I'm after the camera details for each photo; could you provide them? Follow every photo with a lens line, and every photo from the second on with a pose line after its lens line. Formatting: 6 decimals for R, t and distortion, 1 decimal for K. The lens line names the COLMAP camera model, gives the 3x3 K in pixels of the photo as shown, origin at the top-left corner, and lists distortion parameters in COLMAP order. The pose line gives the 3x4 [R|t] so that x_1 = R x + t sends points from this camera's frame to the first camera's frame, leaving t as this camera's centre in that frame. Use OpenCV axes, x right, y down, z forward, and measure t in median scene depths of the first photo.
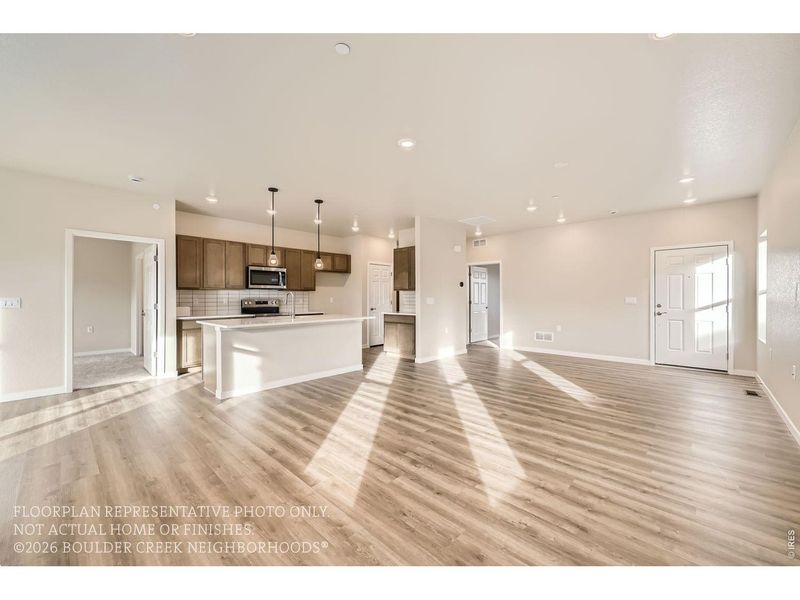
lens RADIAL K [[322.2, 0, 405.4], [0, 322.2, 297.3], [0, 0, 1]] dist [0.004617, -0.000469]
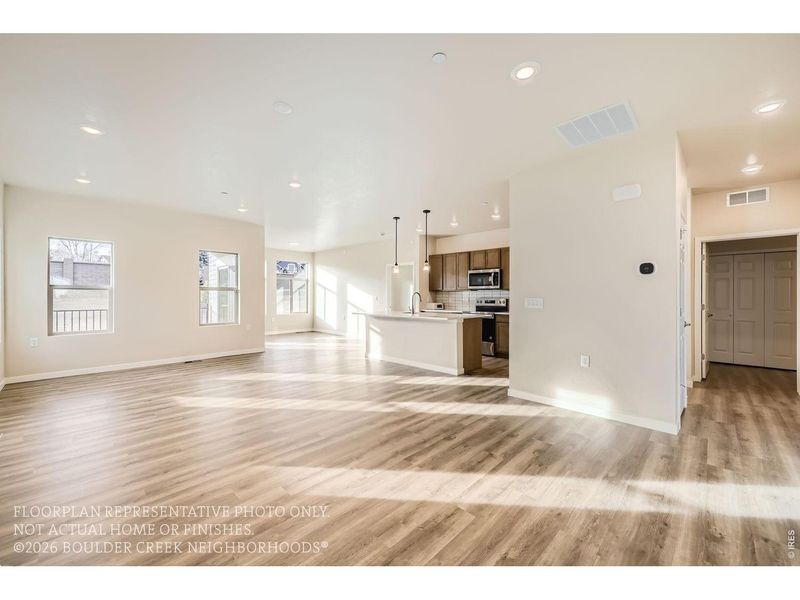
lens RADIAL K [[322.2, 0, 399.6], [0, 322.2, 298.3], [0, 0, 1]] dist [0.004617, -0.000469]
pose [[-0.024688, 0.007344, -0.999668, 1.023965], [-0.004725, 0.999961, 0.007463, -0.002763], [0.999684, 0.004907, -0.024653, 1.109626]]
